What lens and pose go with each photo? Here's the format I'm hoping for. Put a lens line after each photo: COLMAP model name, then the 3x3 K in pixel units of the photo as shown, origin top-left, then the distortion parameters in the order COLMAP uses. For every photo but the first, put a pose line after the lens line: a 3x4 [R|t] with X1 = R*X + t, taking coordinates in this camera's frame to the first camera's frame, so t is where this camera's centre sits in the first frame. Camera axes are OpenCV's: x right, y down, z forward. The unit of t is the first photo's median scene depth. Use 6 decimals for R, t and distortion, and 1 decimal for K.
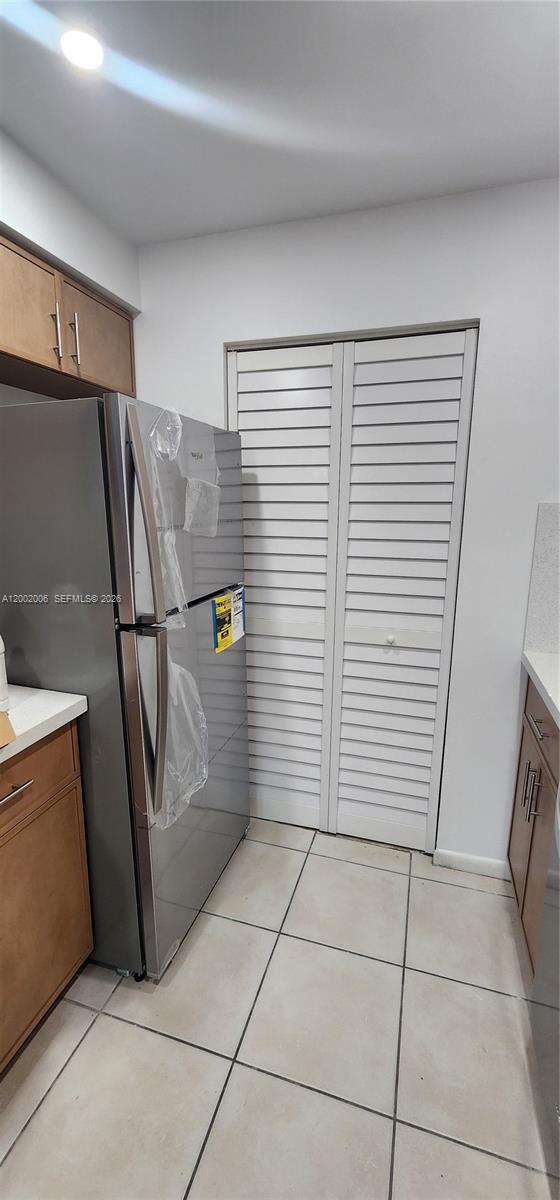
lens RADIAL K [[495.0, 0, 280.0], [0, 495.0, 600.0], [0, 0, 1]] dist [-0.001623, 0.001270]
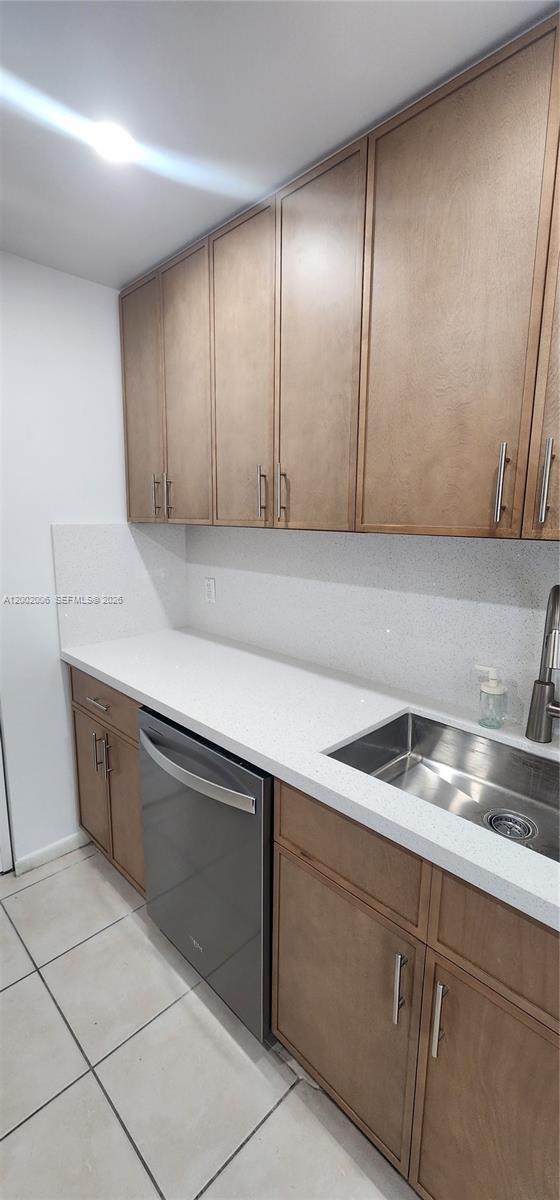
lens RADIAL K [[495.0, 0, 280.0], [0, 495.0, 600.0], [0, 0, 1]] dist [-0.001623, 0.001270]
pose [[0.476407, -0.158200, 0.864875, -0.310802], [0.170416, 0.981640, 0.085686, -0.029182], [-0.862551, 0.106567, 0.494619, -0.048008]]
